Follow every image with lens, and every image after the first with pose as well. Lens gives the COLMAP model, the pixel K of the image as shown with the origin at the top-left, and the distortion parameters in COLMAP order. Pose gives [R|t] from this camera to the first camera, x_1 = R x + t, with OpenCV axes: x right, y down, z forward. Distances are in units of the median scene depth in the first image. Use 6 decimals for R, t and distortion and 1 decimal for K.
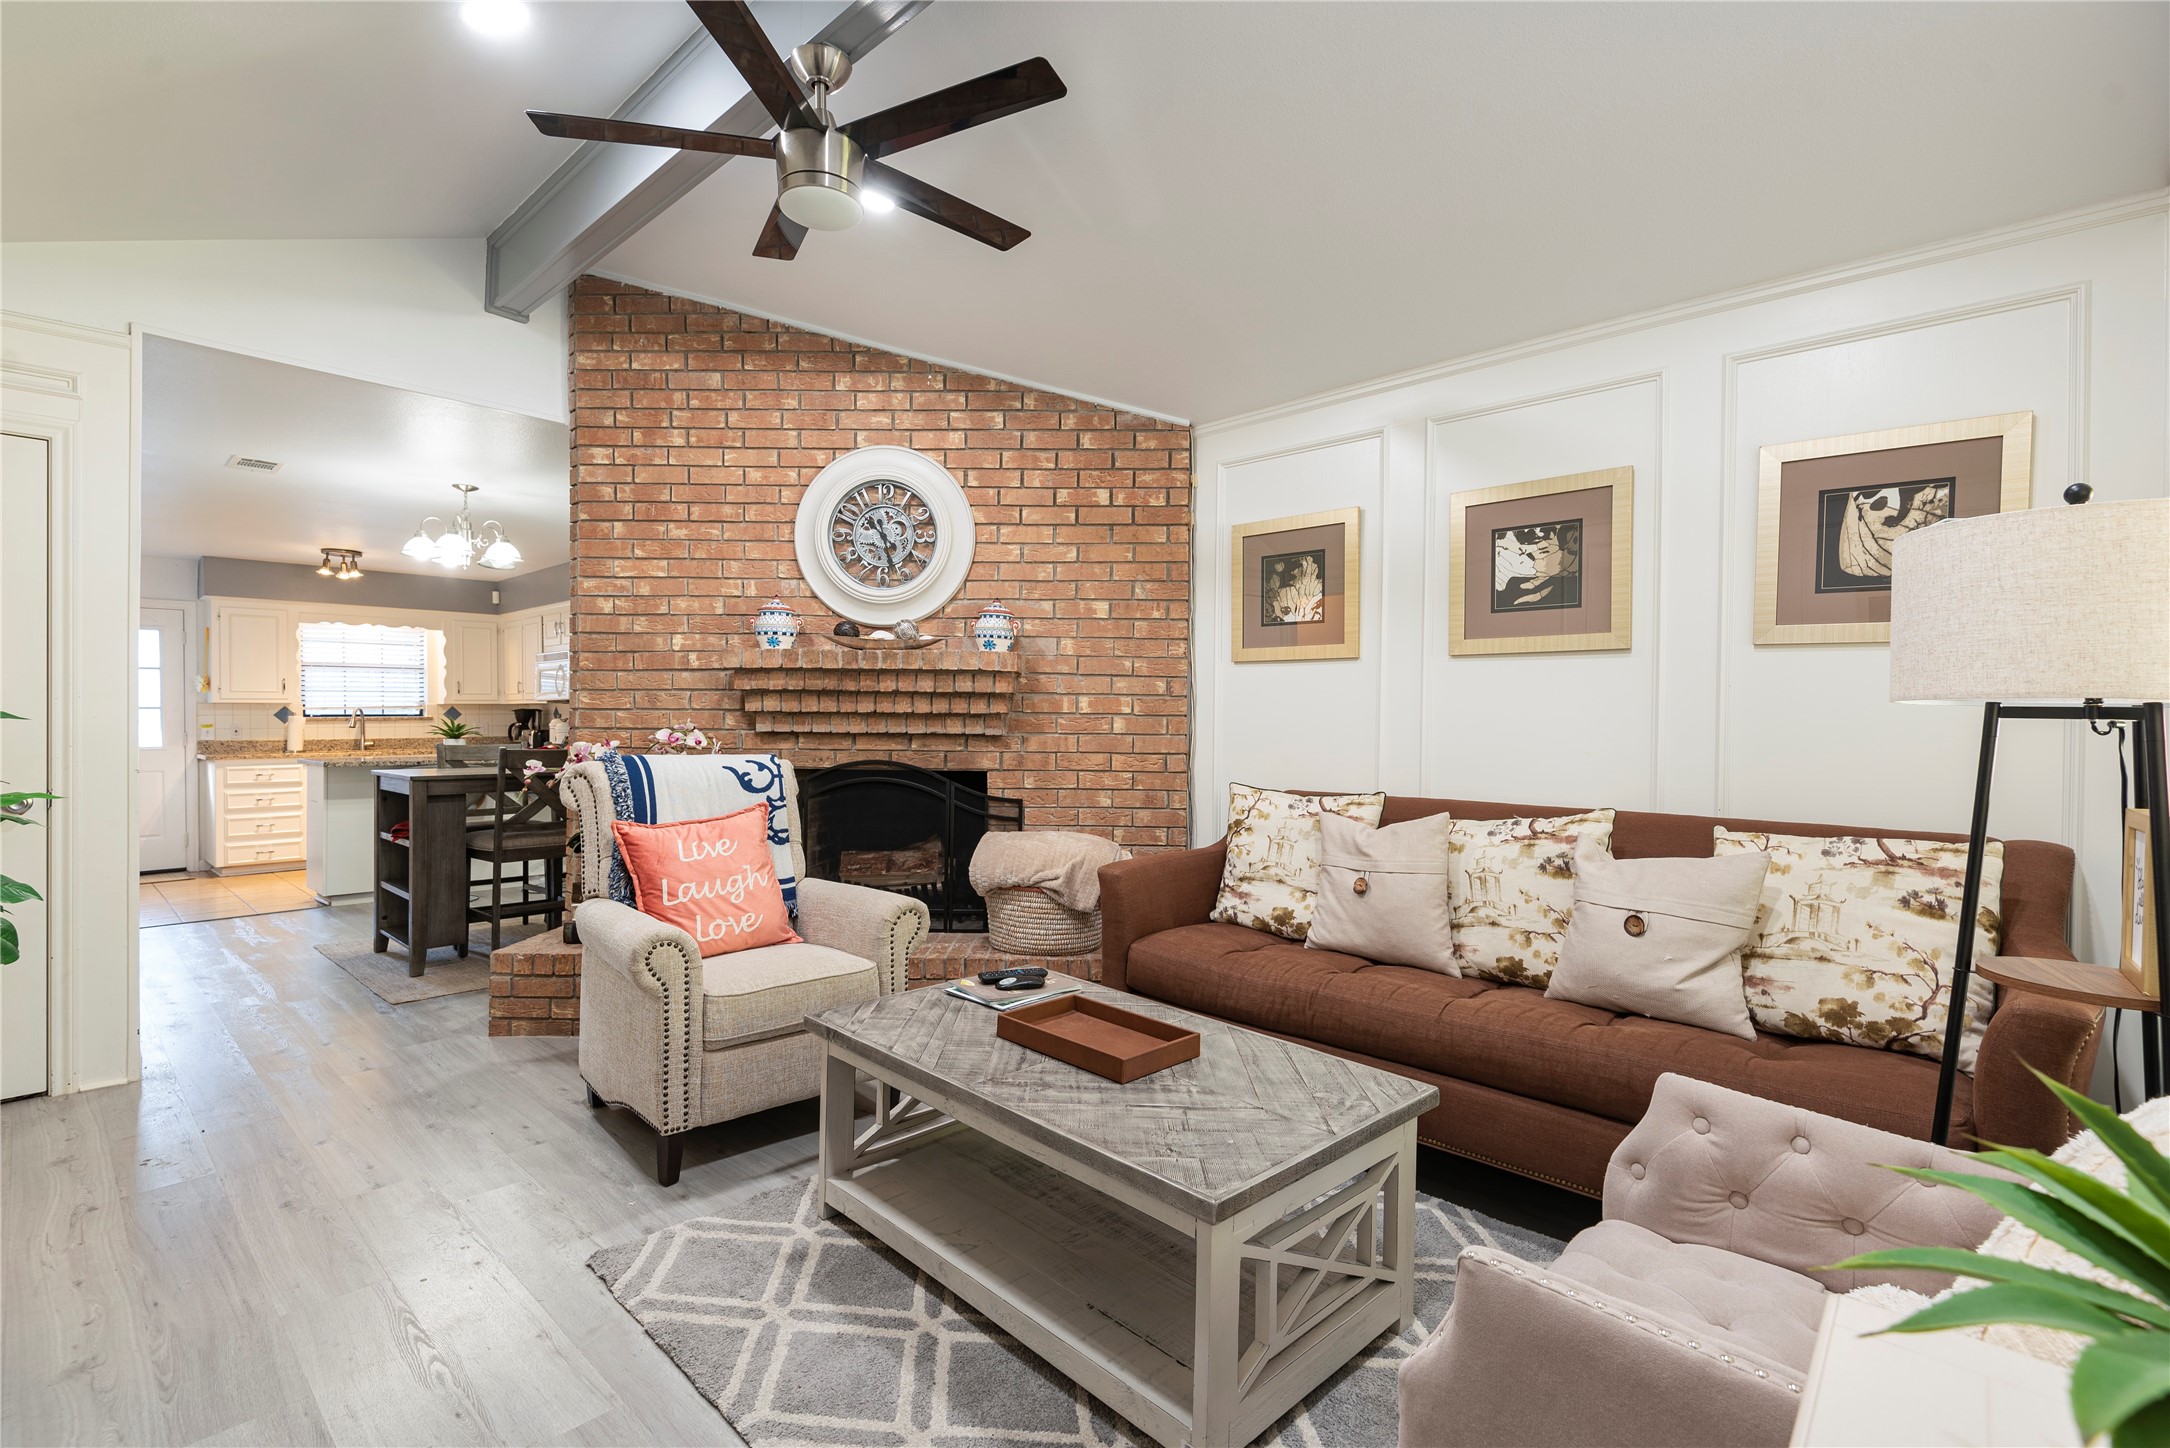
lens RADIAL K [[977.1, 0, 1066.8], [0, 977.1, 710.3], [0, 0, 1]] dist [0.009078, -0.004573]
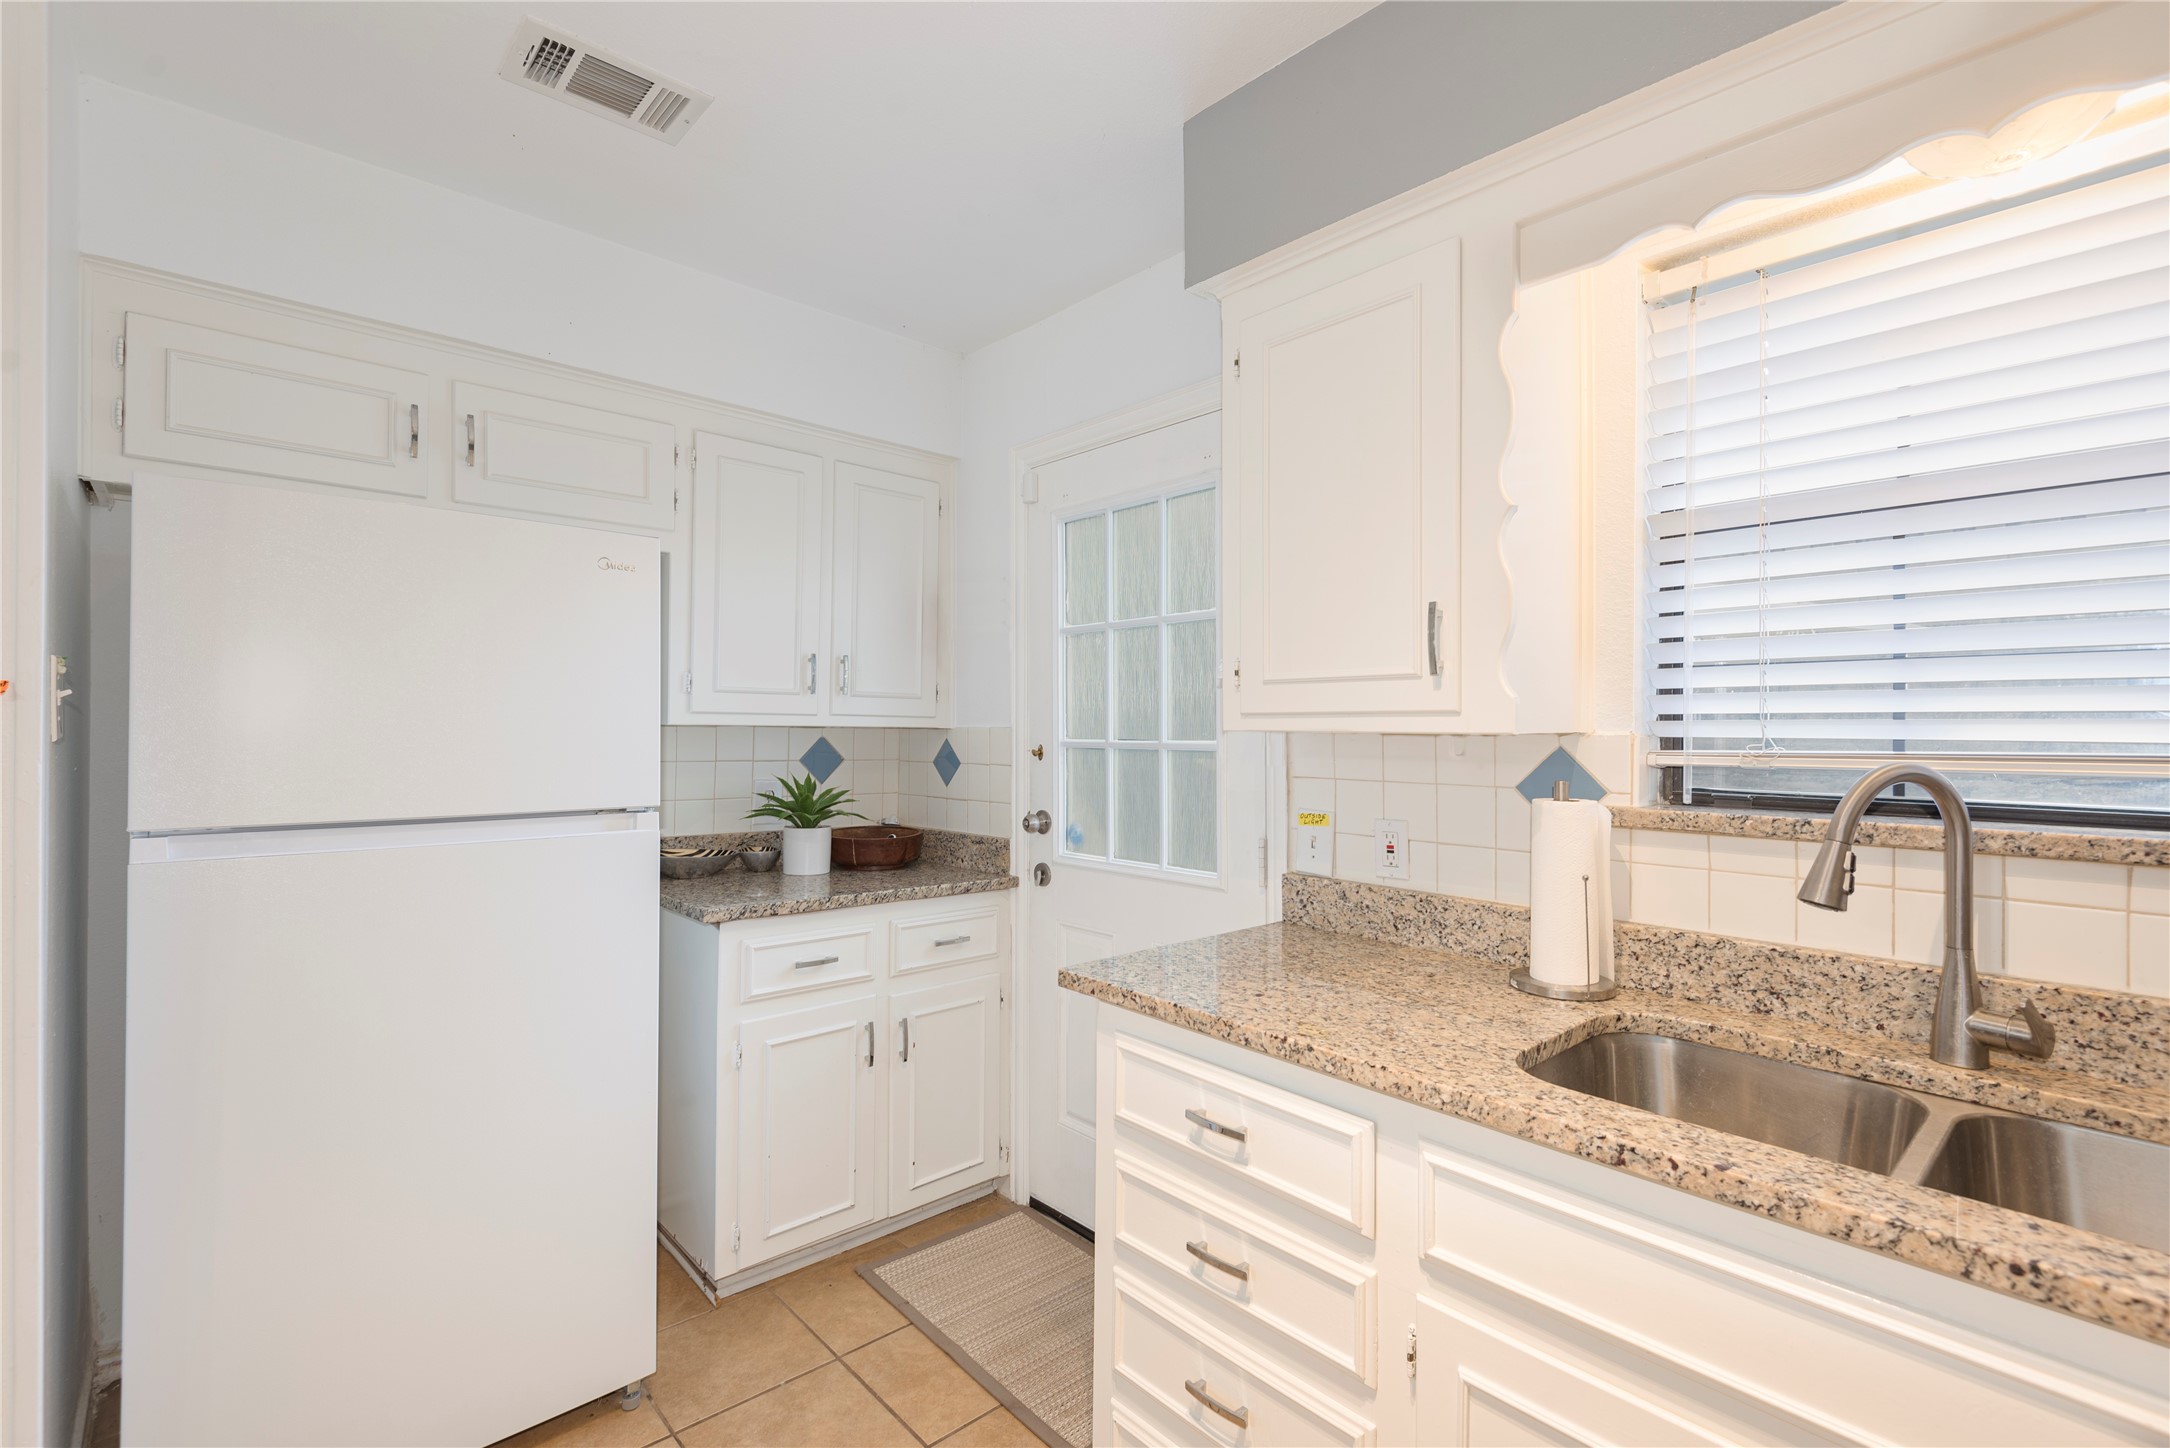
lens RADIAL K [[977.1, 0, 1089.6], [0, 977.1, 718.4], [0, 0, 1]] dist [0.009078, -0.004573]
pose [[-0.022733, -0.005817, -0.999725, -0.582341], [-0.002923, 0.999979, -0.005752, -0.008294], [0.999737, 0.002791, -0.022749, 0.893447]]
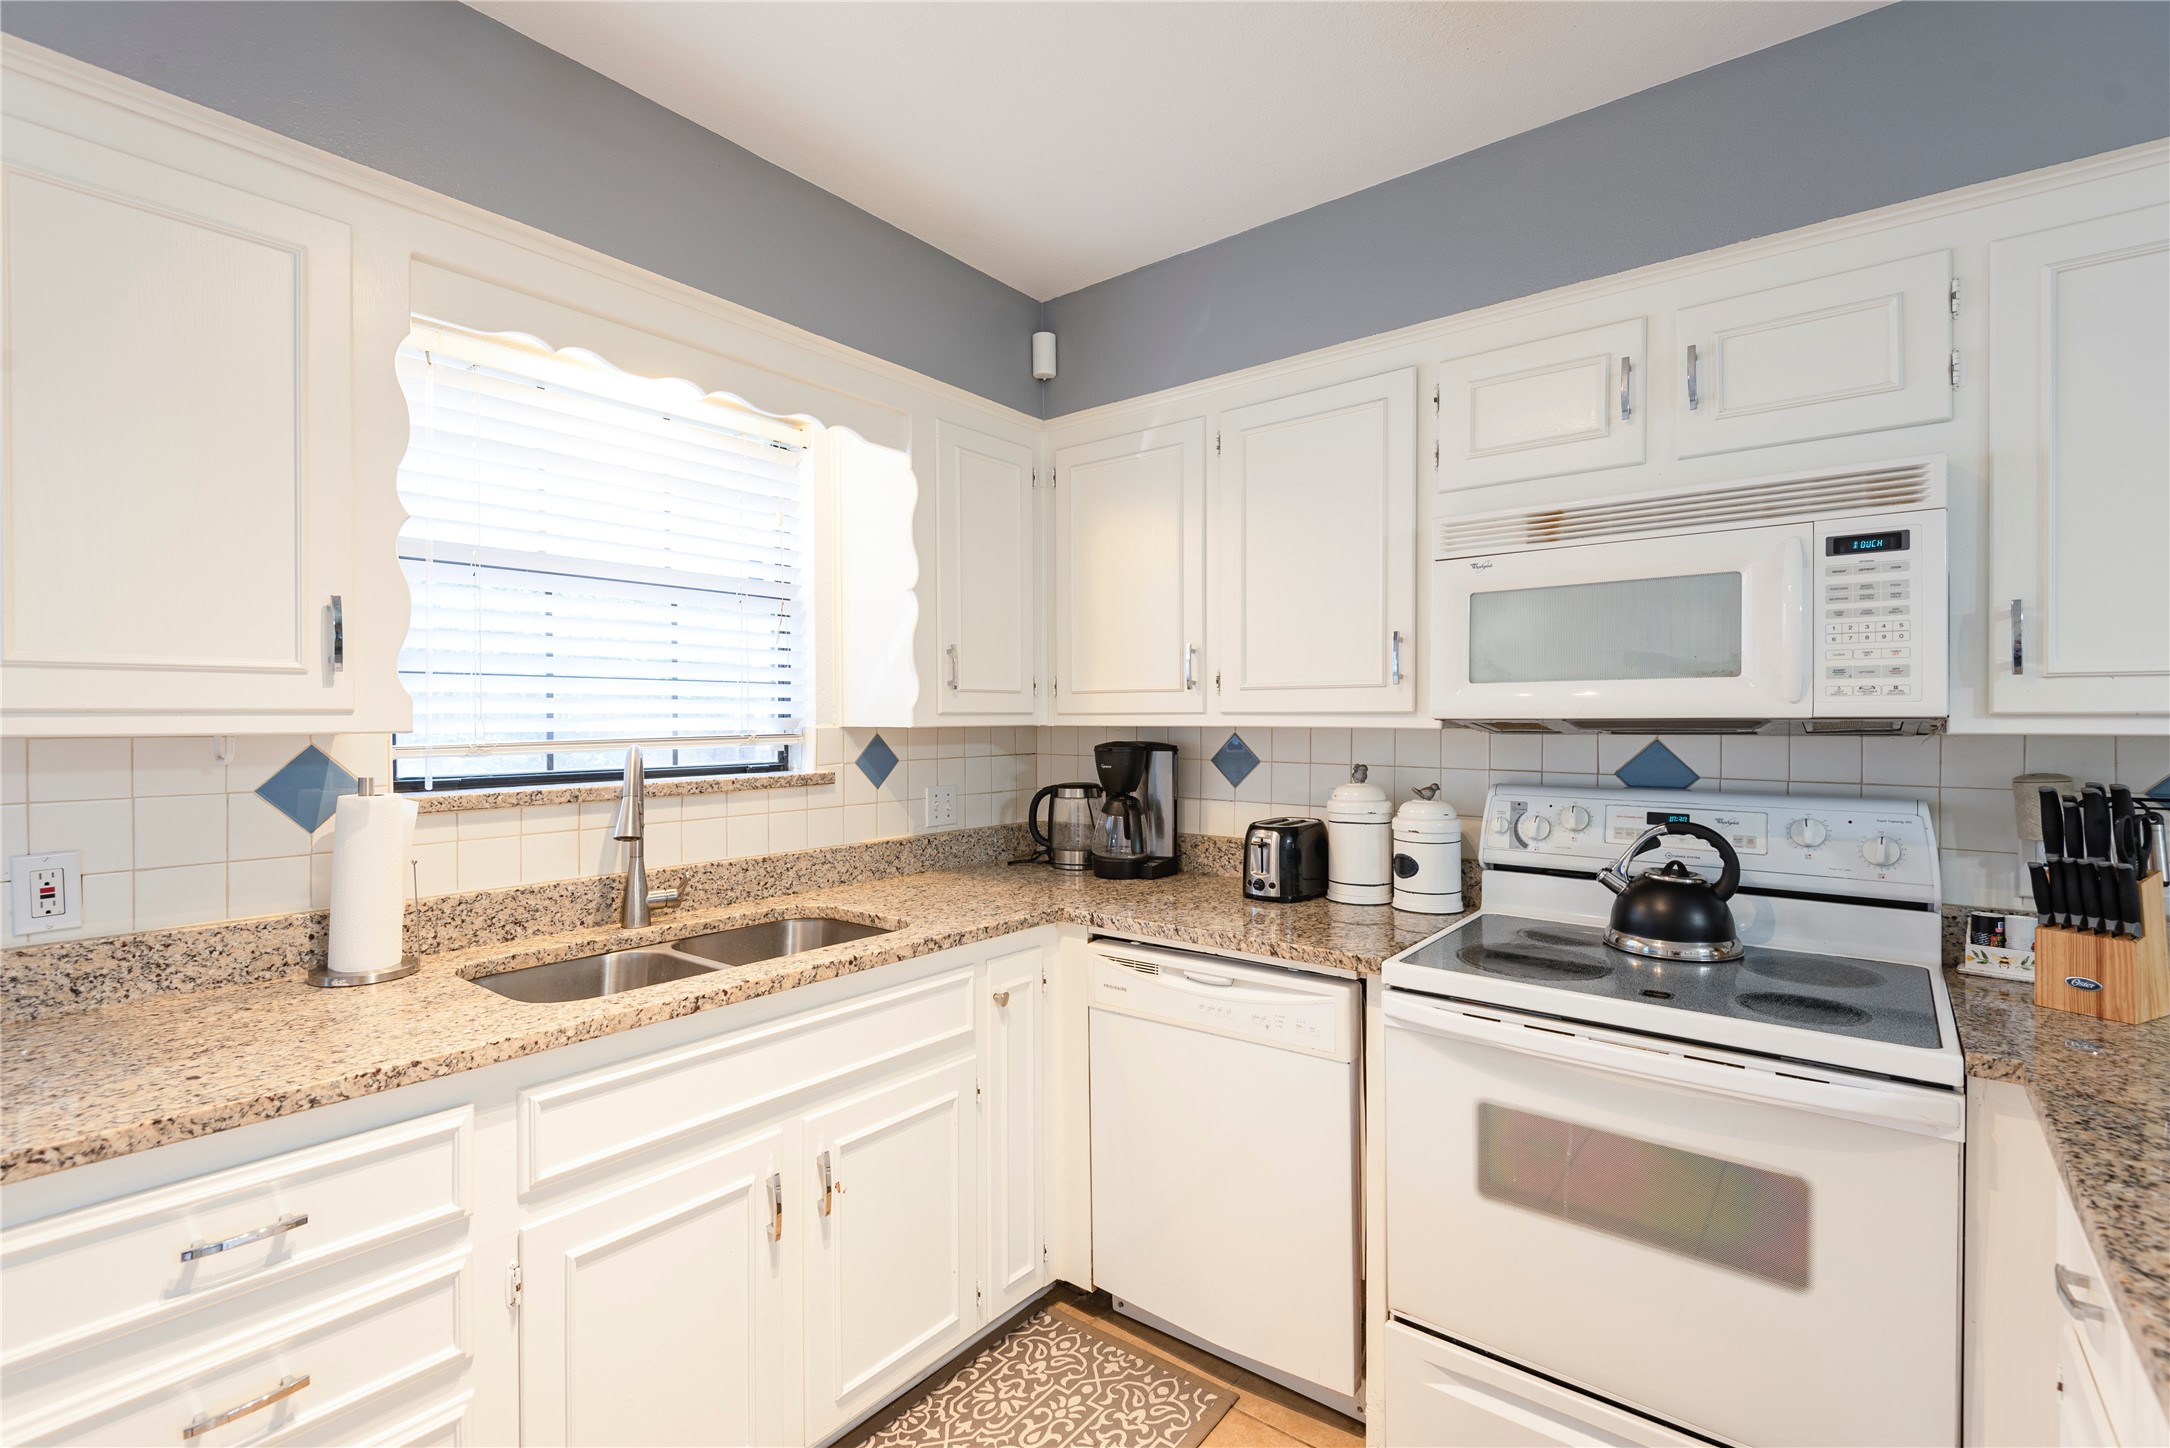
lens RADIAL K [[977.1, 0, 1081.0], [0, 977.1, 713.2], [0, 0, 1]] dist [0.009078, -0.004573]
pose [[0.989861, -0.002161, 0.142022, -0.657801], [0.002500, 0.999994, -0.002211, -0.009783], [-0.142017, 0.002544, 0.989861, 0.764637]]
